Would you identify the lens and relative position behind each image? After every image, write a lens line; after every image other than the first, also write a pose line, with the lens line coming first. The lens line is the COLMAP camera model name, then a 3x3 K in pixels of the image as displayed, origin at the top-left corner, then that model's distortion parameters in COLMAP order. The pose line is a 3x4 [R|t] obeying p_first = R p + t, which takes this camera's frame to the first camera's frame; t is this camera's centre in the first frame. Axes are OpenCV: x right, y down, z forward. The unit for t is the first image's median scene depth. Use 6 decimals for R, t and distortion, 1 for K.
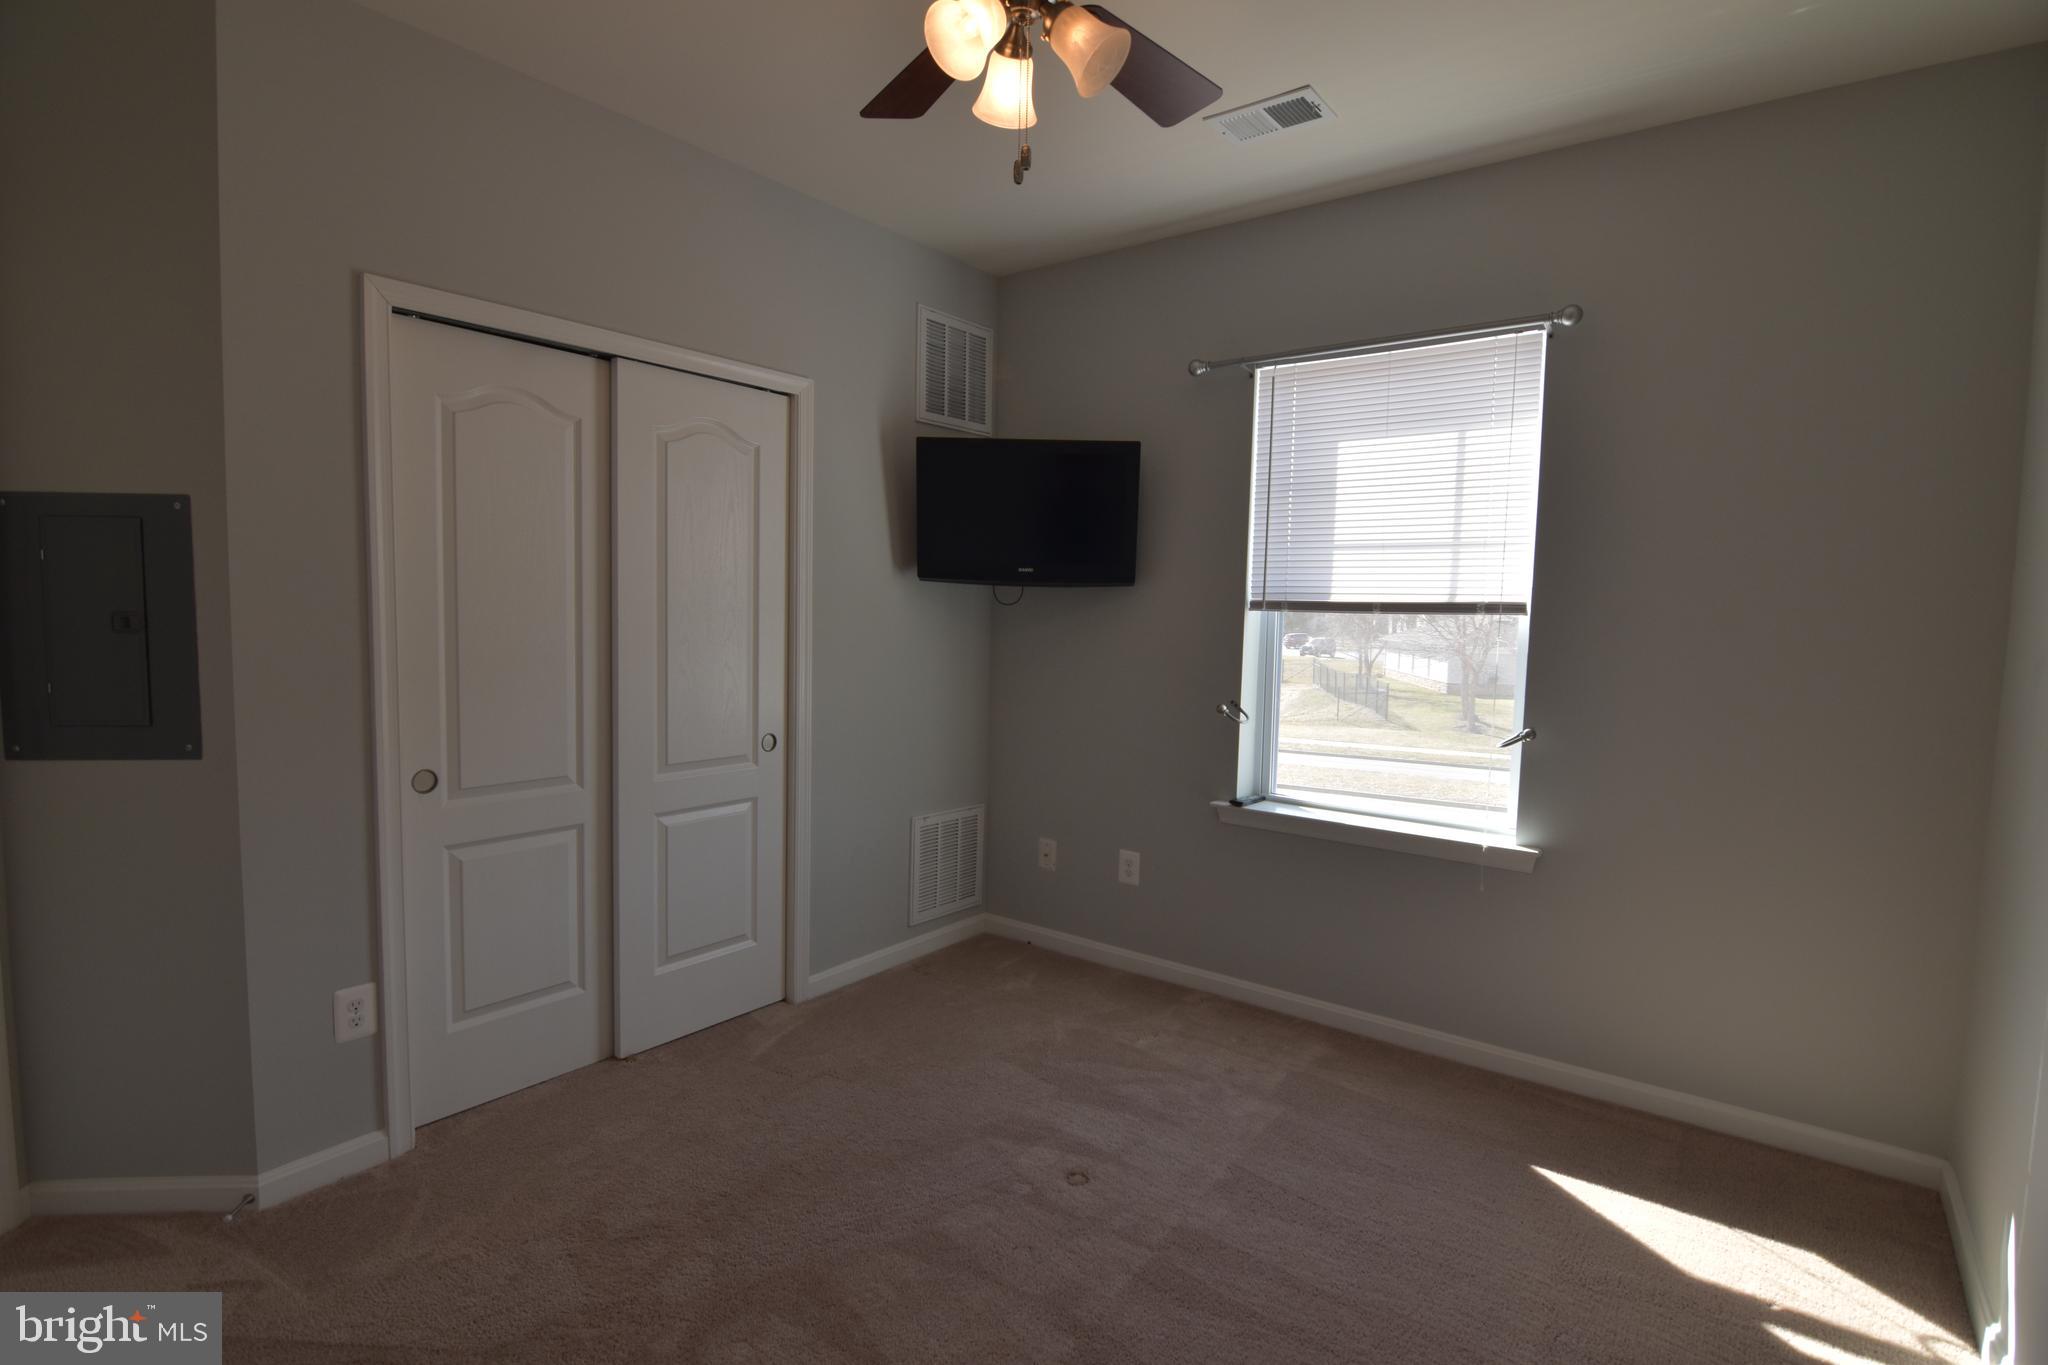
lens RADIAL K [[990.2, 0, 1035.5], [0, 990.2, 681.2], [0, 0, 1]] dist [-0.005493, -0.010425]
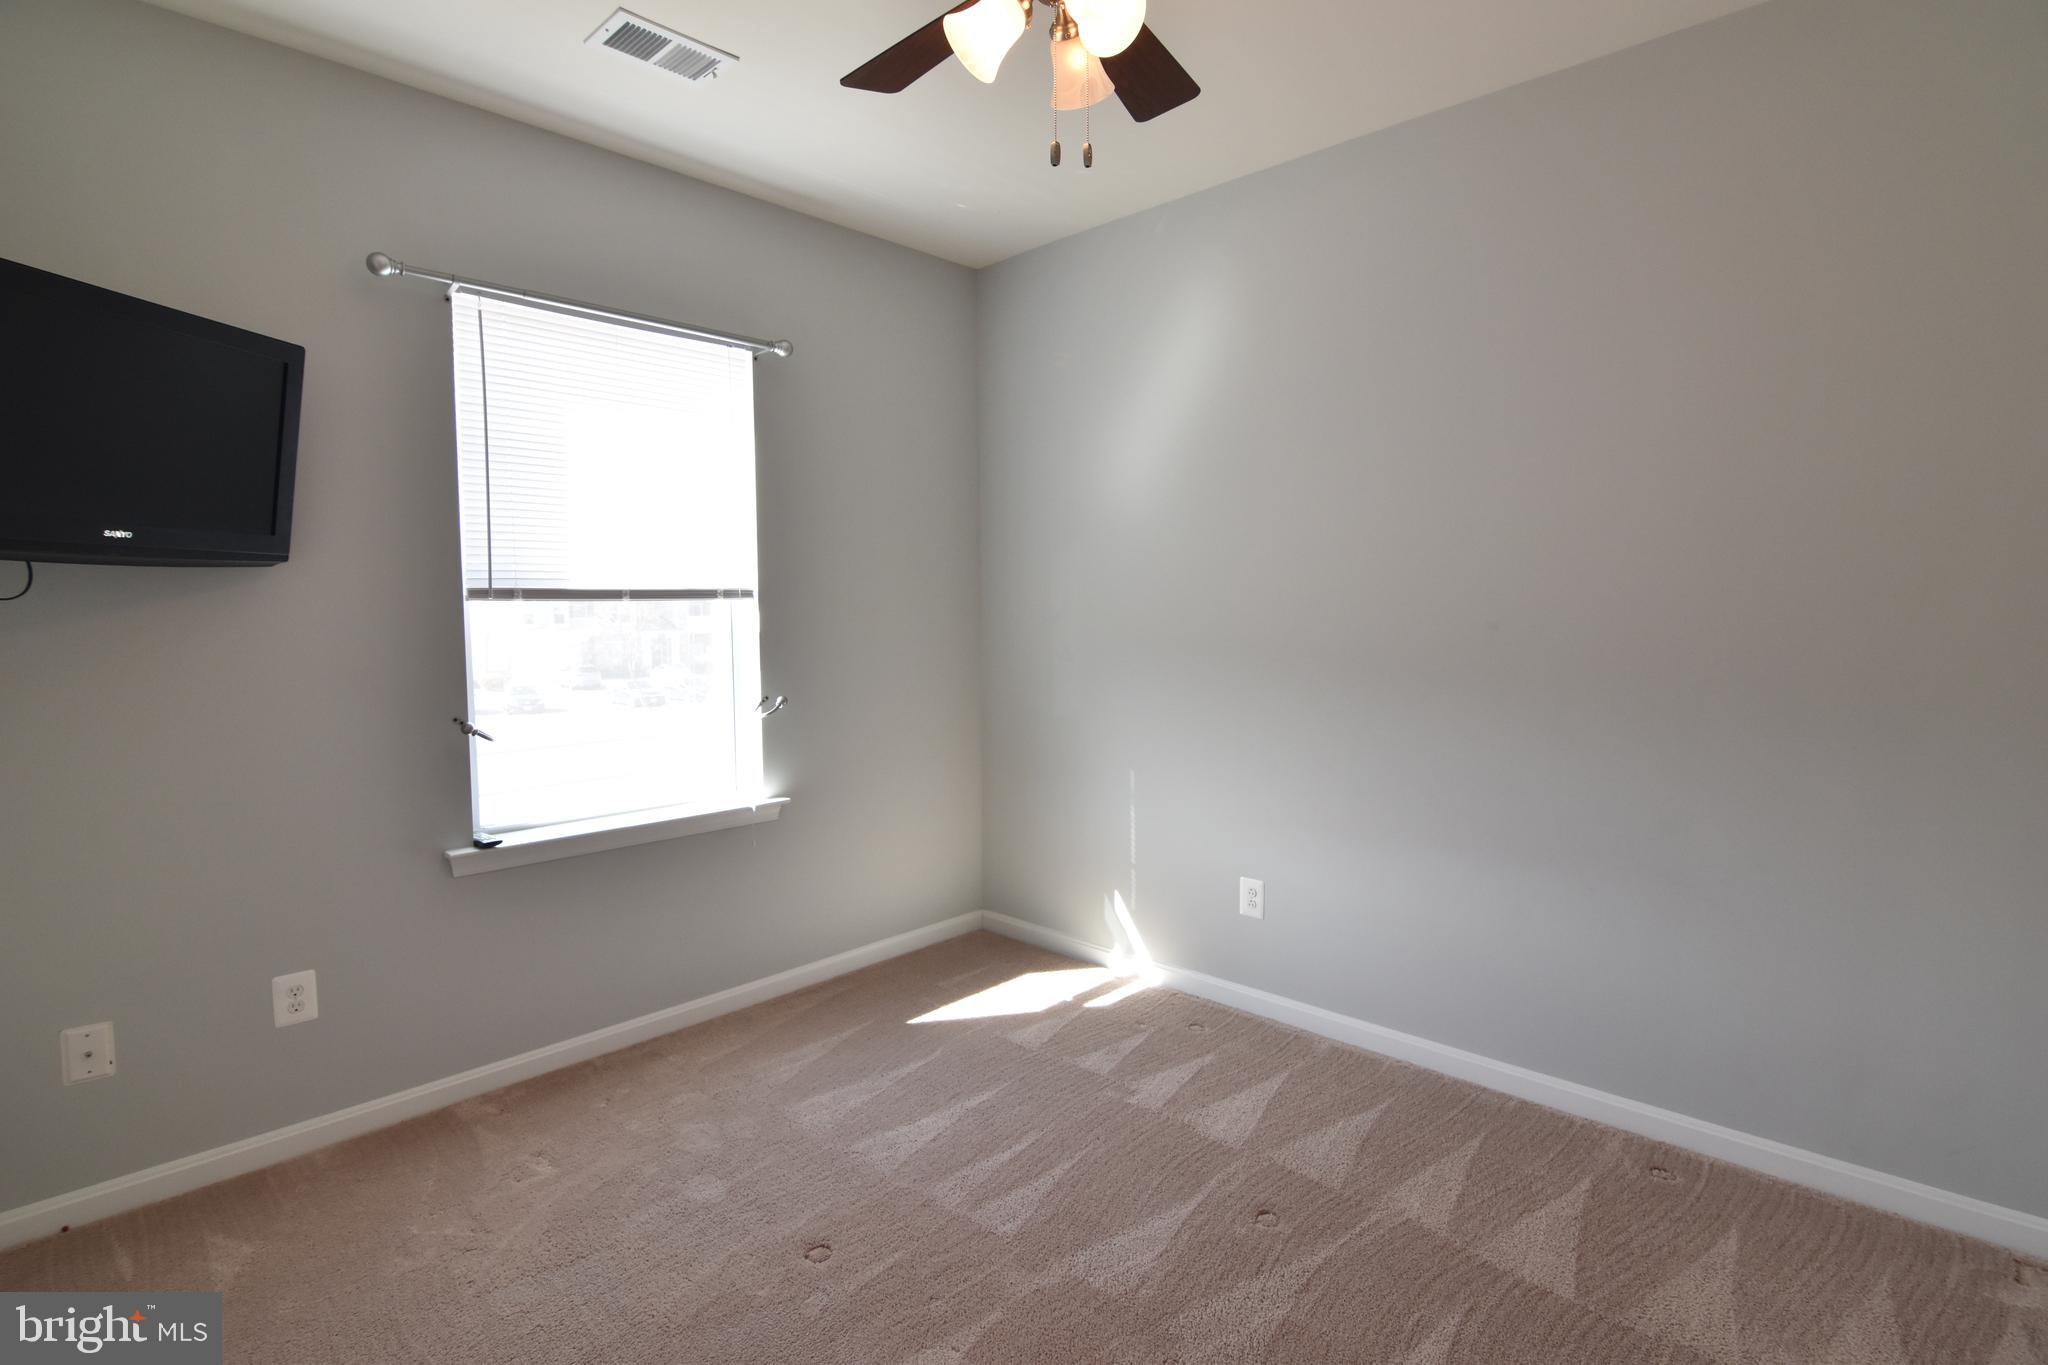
lens RADIAL K [[990.2, 0, 1035.5], [0, 990.2, 681.2], [0, 0, 1]] dist [-0.005493, -0.010425]
pose [[0.108818, -0.096909, 0.989327, -0.531200], [0.084002, 0.992573, 0.087987, -0.040034], [-0.990506, 0.073531, 0.116150, 0.477333]]
